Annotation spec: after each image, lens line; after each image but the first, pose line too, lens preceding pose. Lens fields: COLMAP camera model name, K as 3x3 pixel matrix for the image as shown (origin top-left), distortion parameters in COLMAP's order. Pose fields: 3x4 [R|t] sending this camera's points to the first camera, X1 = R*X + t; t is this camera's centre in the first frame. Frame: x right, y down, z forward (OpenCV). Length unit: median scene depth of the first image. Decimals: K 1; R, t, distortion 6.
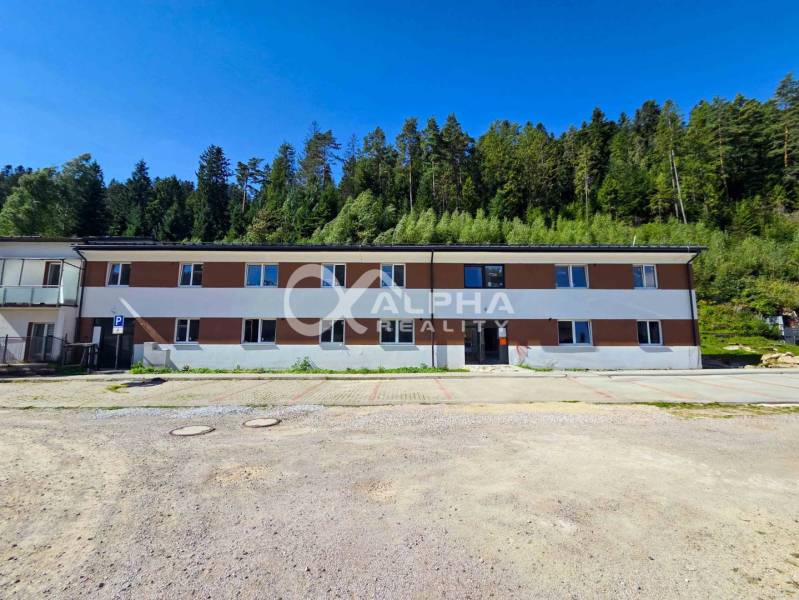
lens RADIAL K [[340.2, 0, 396.4], [0, 340.2, 305.2], [0, 0, 1]] dist [-0.003513, -0.000500]
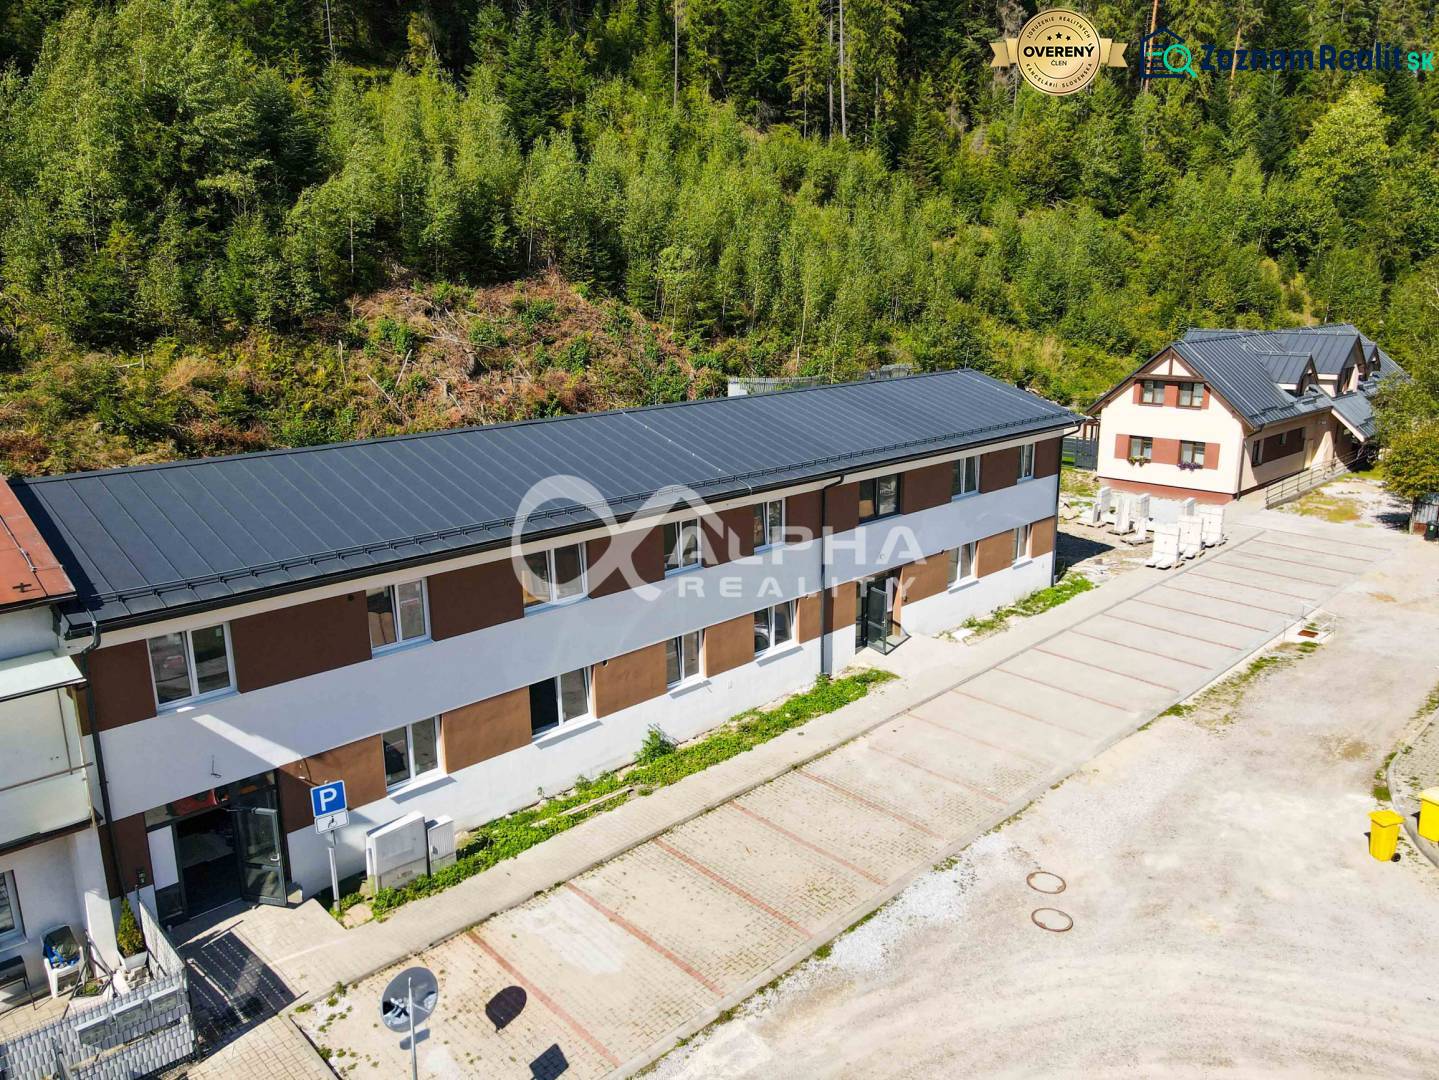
lens RADIAL K [[1041.8, 0, 716.8], [0, 1041.8, 541.9], [0, 0, 1]] dist [0.015822, 0.007180]
pose [[0.715292, -0.182088, 0.674687, -1.130552], [-0.073282, 0.940590, 0.331543, -0.580756], [-0.694973, -0.286593, 0.659452, 0.021223]]
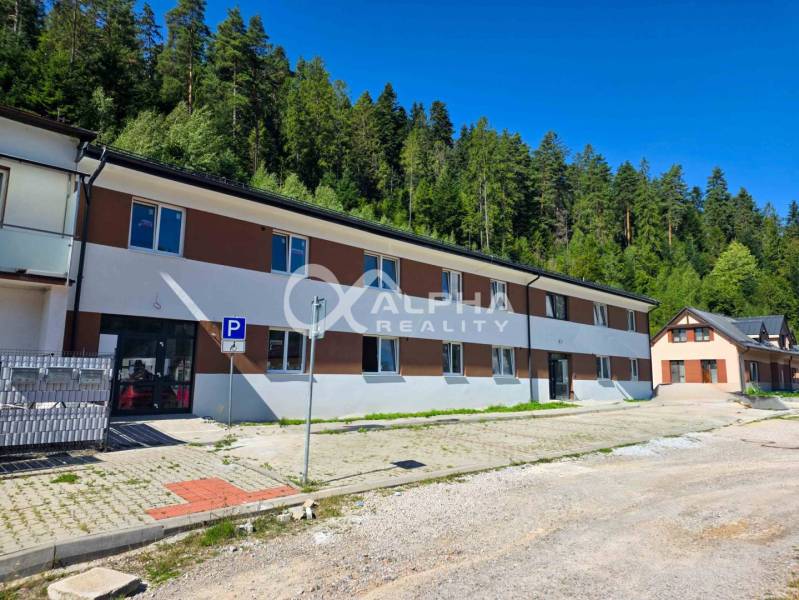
lens RADIAL K [[523.2, 0, 399.3], [0, 523.2, 293.2], [0, 0, 1]] dist [0.057628, -0.028979]
pose [[0.729346, 0.115674, 0.674295, -1.083350], [-0.095128, 0.993175, -0.067483, 0.019867], [-0.677499, -0.014926, 0.735372, 0.209371]]
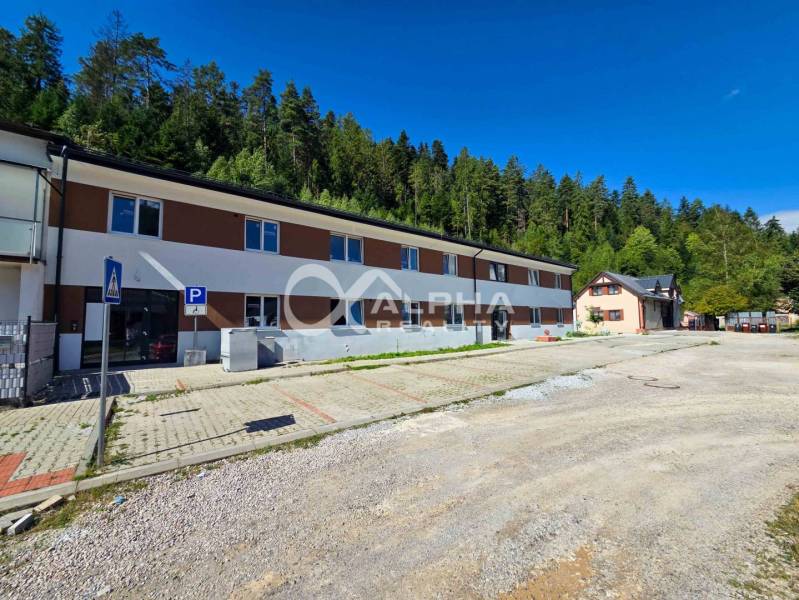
lens RADIAL K [[327.2, 0, 396.8], [0, 327.2, 299.9], [0, 0, 1]] dist [0.000999, -0.000098]
pose [[0.782781, 0.033900, 0.621373, -0.825261], [-0.063943, 0.997612, 0.026126, 0.012068], [-0.619003, -0.060183, 0.783079, 0.256562]]
